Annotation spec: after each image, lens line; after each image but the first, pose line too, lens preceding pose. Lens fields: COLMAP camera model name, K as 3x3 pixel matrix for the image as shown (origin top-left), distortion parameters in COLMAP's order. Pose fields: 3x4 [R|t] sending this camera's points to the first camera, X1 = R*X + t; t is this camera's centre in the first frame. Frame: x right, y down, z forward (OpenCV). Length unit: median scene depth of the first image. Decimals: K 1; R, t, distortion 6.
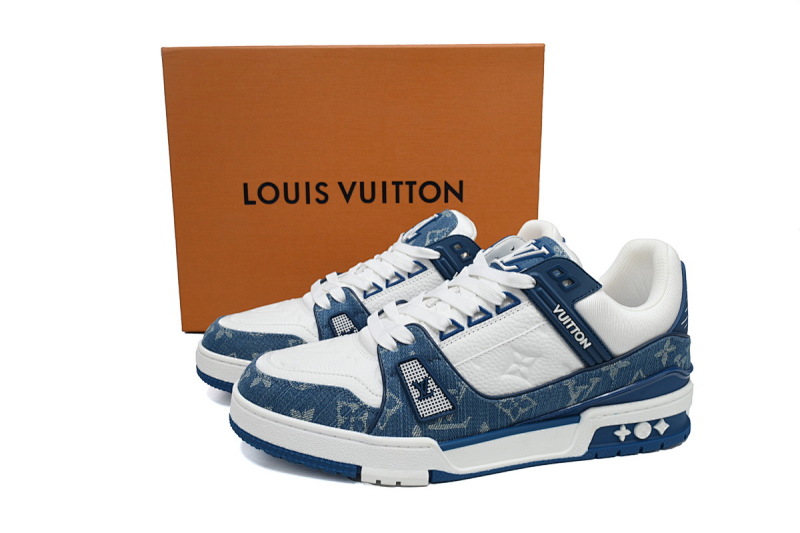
lens RADIAL K [[621.2, 0, 400.0], [0, 621.2, 266.5], [0, 0, 1]] dist [-0.000200, 0.000001]
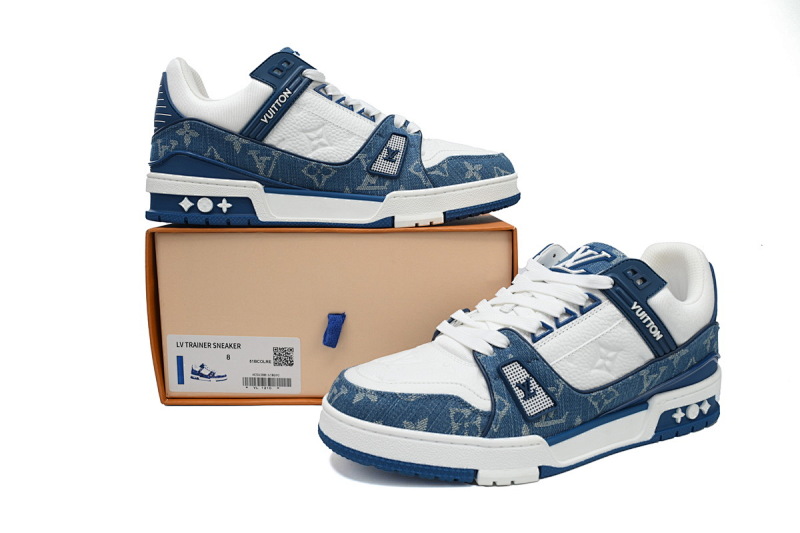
lens RADIAL K [[621.2, 0, 400.0], [0, 621.2, 266.5], [0, 0, 1]] dist [-0.000200, 0.000001]
pose [[0.974190, -0.041882, 0.221812, -0.389592], [0.049779, 0.998306, -0.030128, 0.011281], [-0.220175, 0.040392, 0.974624, 0.016690]]
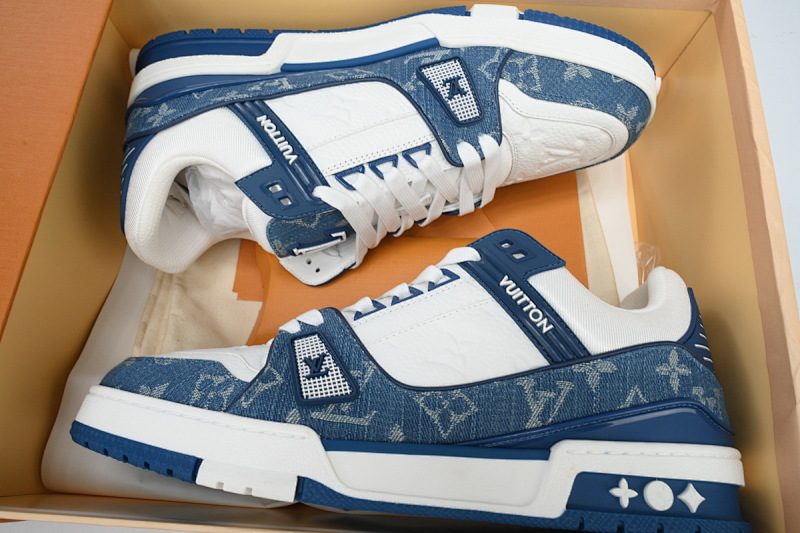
lens RADIAL K [[582.1, 0, 400.0], [0, 582.1, 266.5], [0, 0, 1]] dist [0.002470, 0.000397]
pose [[0.987094, 0.024383, -0.158273, 0.236924], [-0.107463, 0.833617, -0.541788, 0.453491], [0.118729, 0.551804, 0.825479, 0.377429]]
